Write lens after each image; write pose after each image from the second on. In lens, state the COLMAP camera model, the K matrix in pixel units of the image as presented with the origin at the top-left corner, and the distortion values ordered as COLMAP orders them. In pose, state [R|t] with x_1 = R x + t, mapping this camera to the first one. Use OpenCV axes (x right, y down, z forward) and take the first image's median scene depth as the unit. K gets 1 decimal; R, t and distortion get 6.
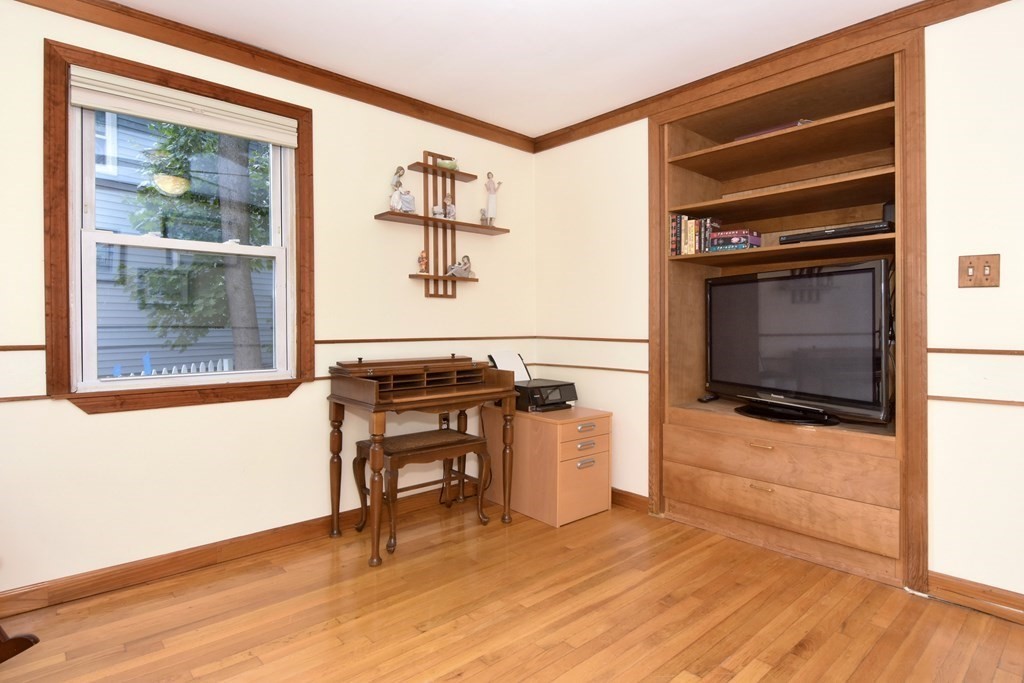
lens RADIAL K [[551.1, 0, 512.7], [0, 551.1, 331.8], [0, 0, 1]] dist [0.002637, 0.000155]
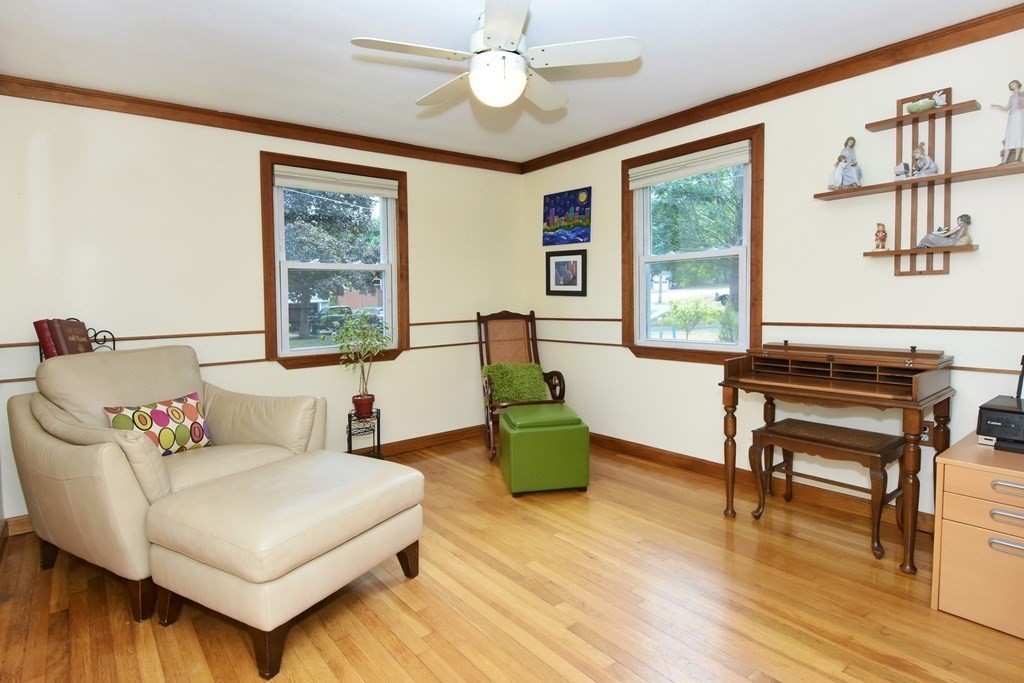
lens RADIAL K [[536.8, 0, 512.5], [0, 536.8, 313.7], [0, 0, 1]] dist [-0.001619, -0.000659]
pose [[-0.050707, 0.027587, -0.998332, 0.723128], [0.005008, 0.999613, 0.027368, -0.032402], [0.998701, -0.003612, -0.050826, 0.482626]]
